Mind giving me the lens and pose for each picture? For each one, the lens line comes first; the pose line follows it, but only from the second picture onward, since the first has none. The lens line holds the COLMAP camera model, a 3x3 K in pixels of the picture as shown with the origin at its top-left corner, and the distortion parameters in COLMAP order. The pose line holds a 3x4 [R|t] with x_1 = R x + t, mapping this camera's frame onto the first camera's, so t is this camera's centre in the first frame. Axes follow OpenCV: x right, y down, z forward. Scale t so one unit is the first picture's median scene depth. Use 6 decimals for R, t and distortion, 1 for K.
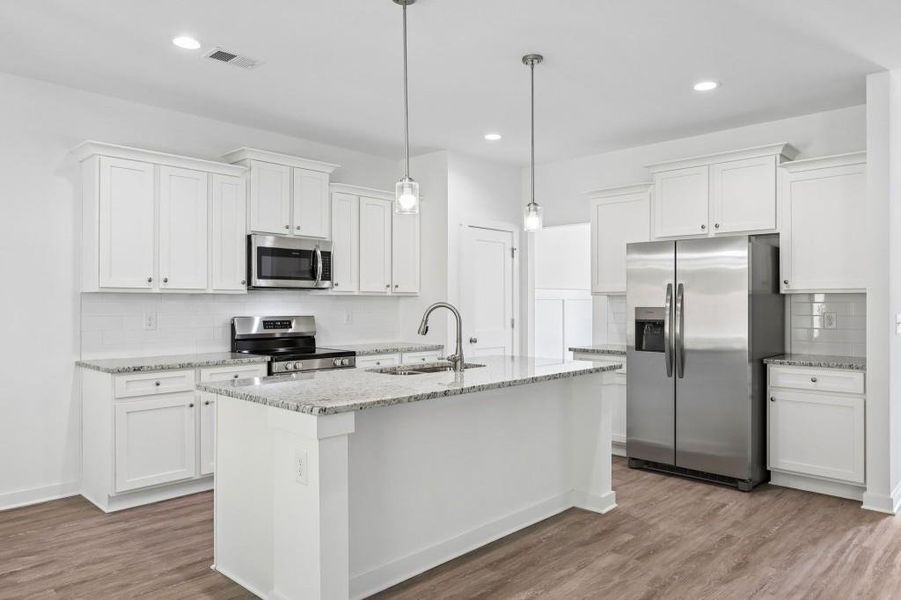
lens RADIAL K [[616.2, 0, 450.5], [0, 616.2, 300.0], [0, 0, 1]] dist [-0.005277, 0.000696]
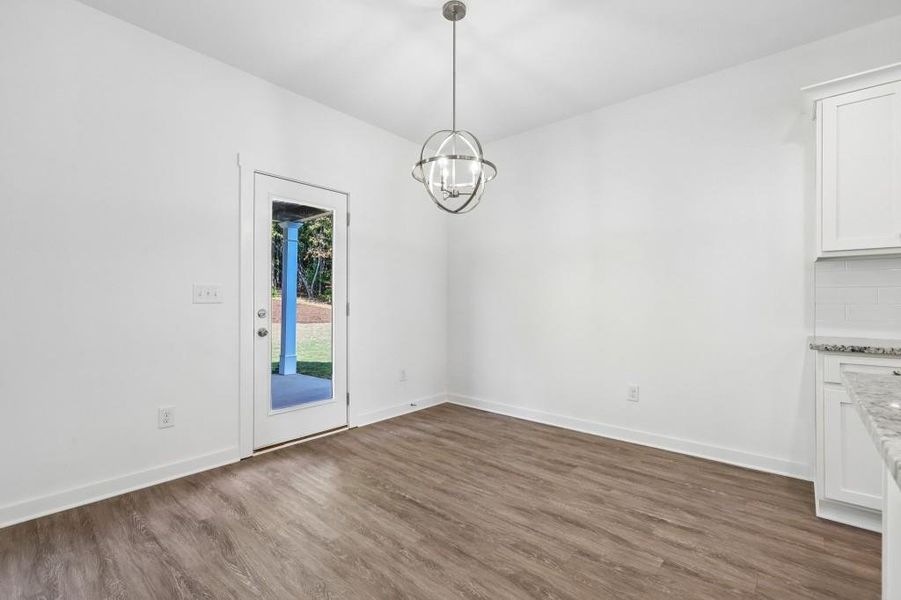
lens RADIAL K [[404.4, 0, 448.2], [0, 404.4, 302.2], [0, 0, 1]] dist [0.004361, 0.000665]
pose [[0.043661, -0.000576, -0.999046, -0.022683], [0.003198, 0.999995, -0.000437, 0.047119], [0.999041, -0.003176, 0.043663, 0.427944]]
